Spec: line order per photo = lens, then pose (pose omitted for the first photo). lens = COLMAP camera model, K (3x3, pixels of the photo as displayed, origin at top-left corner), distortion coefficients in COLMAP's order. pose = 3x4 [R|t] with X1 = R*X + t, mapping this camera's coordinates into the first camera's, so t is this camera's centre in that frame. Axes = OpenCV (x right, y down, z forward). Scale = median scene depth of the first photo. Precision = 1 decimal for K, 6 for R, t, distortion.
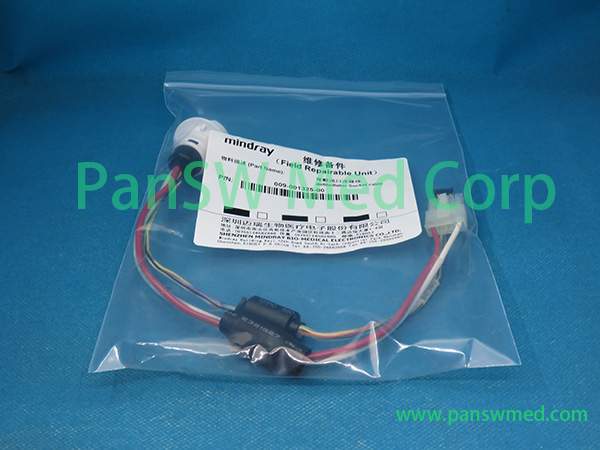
lens RADIAL K [[878.2, 0, 300.0], [0, 878.2, 225.0], [0, 0, 1]] dist [-0.023468, 0.055322]
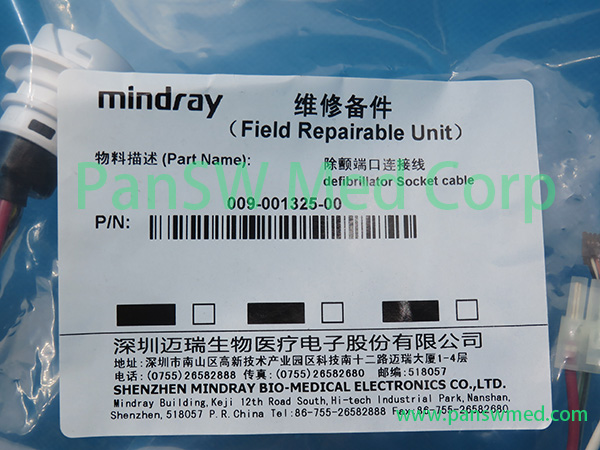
lens RADIAL K [[878.2, 0, 300.0], [0, 878.2, 225.0], [0, 0, 1]] dist [-0.023468, 0.055322]
pose [[0.999968, -0.004190, 0.006768, 0.003613], [-0.002348, 0.657148, 0.753758, -0.370761], [-0.007606, -0.753750, 0.657117, 0.713851]]
